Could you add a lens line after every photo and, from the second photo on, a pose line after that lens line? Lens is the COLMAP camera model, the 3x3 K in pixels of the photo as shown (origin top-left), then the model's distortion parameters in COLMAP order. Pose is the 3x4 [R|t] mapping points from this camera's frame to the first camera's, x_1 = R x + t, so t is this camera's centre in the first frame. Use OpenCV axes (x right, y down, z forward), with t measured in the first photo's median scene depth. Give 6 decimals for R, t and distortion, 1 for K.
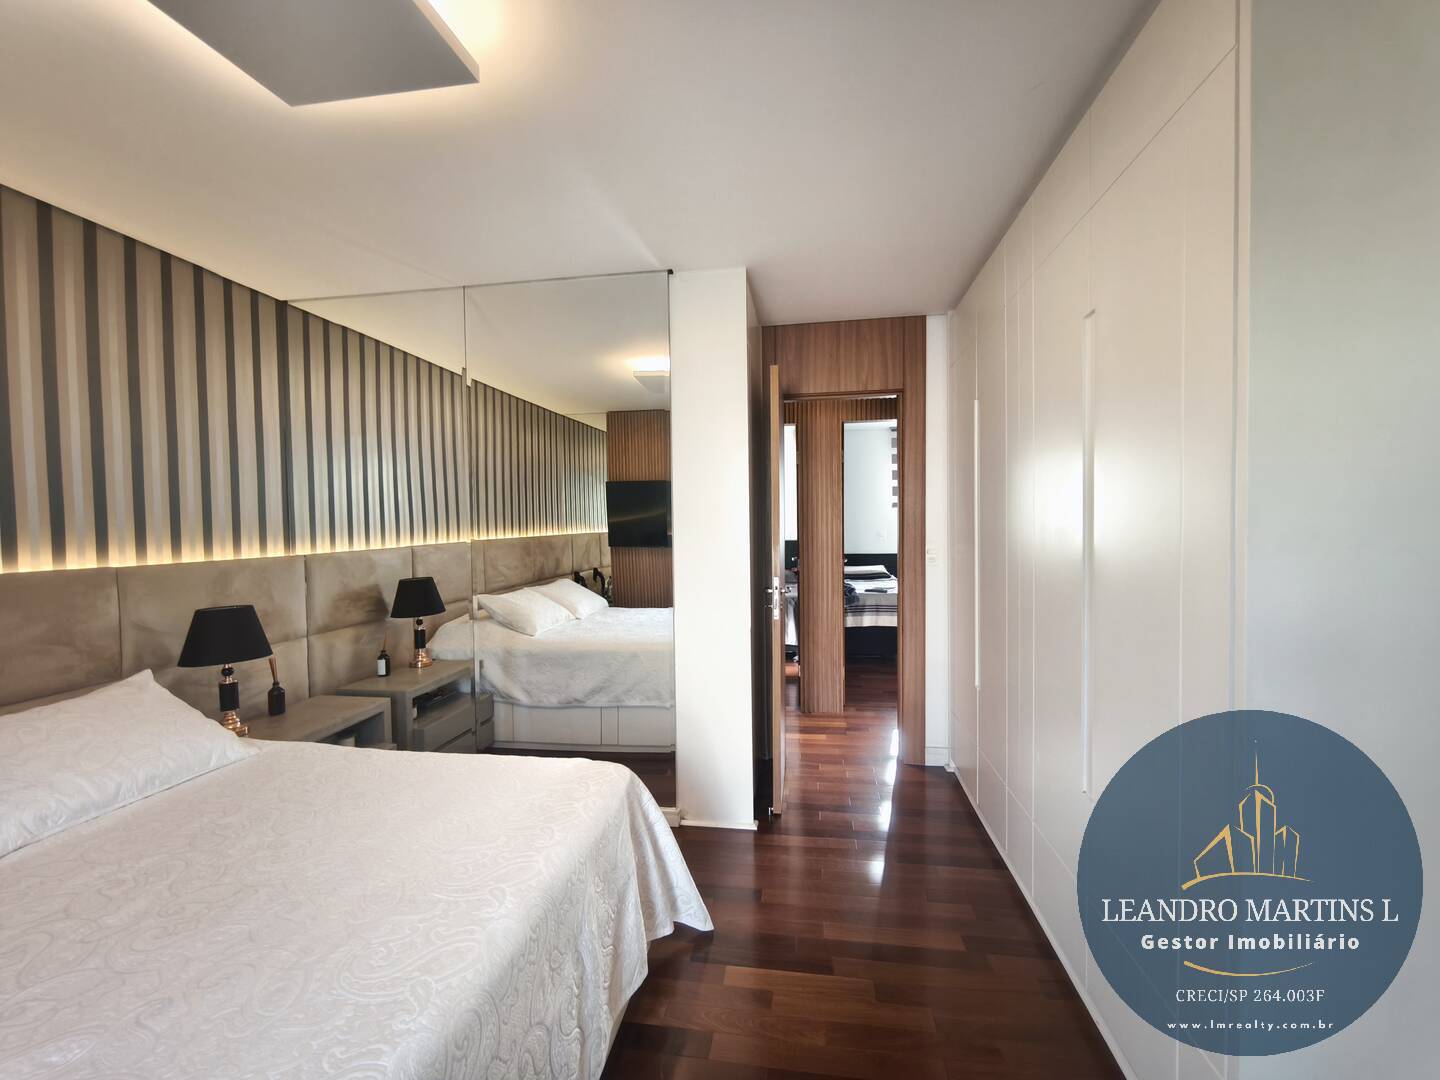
lens RADIAL K [[599.8, 0, 717.1], [0, 599.8, 546.8], [0, 0, 1]] dist [-0.002028, 0.000139]
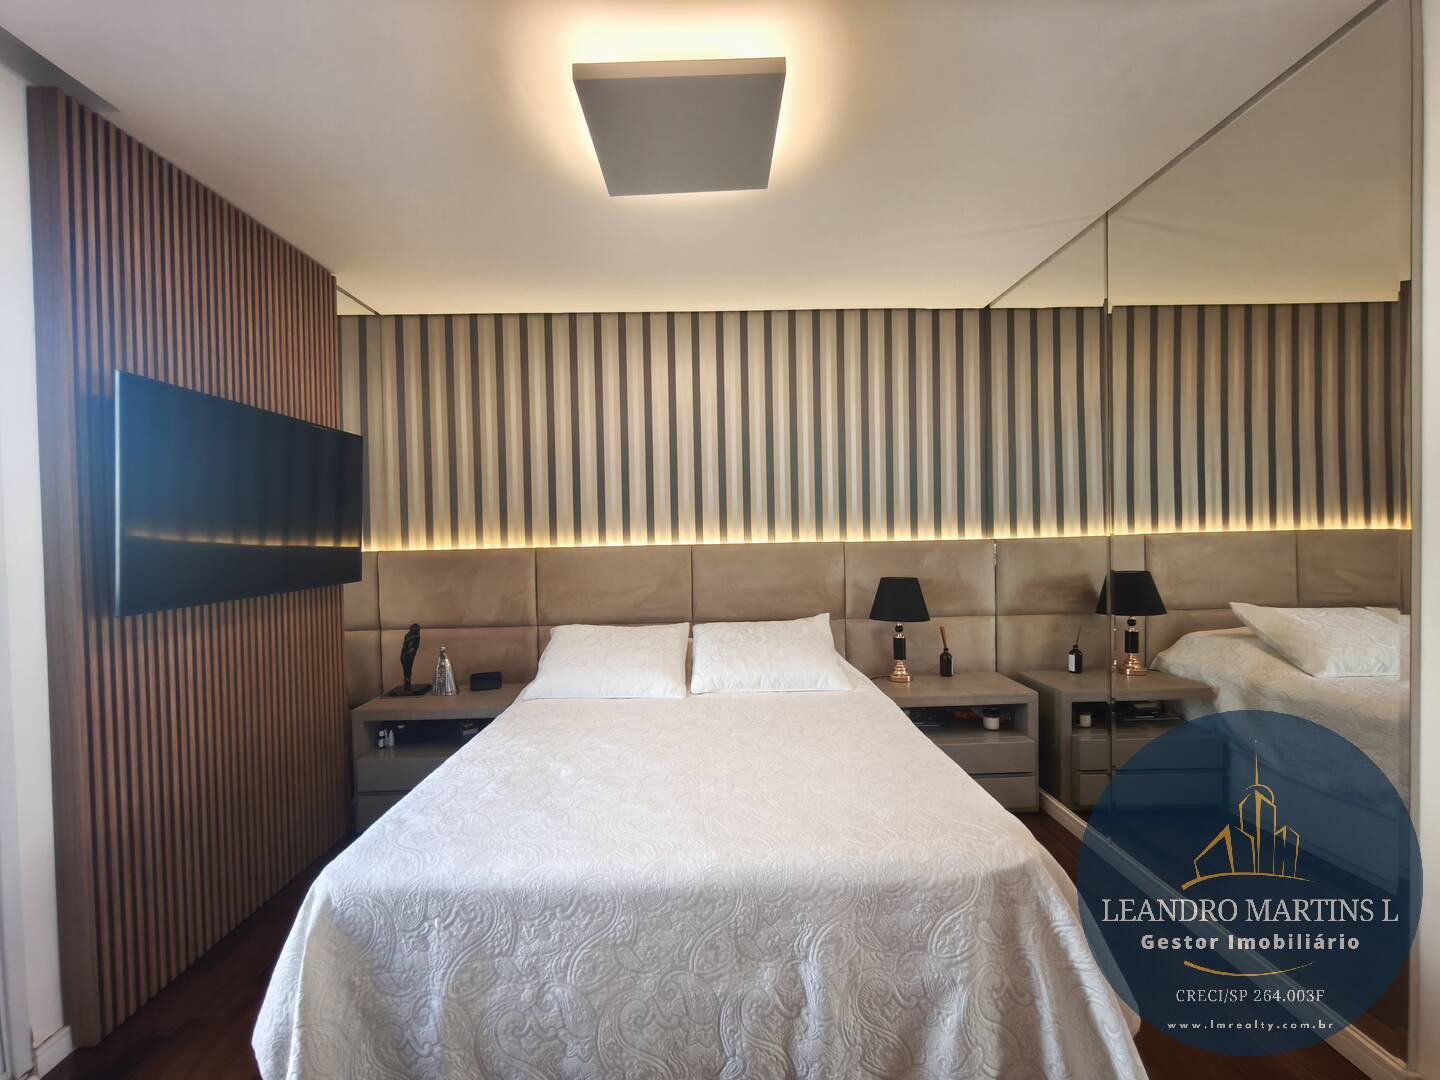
lens RADIAL K [[599.8, 0, 717.1], [0, 599.8, 546.8], [0, 0, 1]] dist [-0.002028, 0.000139]
pose [[0.185175, 0.037617, -0.981985, 0.252852], [-0.022762, 0.999163, 0.033983, 0.002444], [0.982442, 0.016059, 0.185877, 0.291691]]
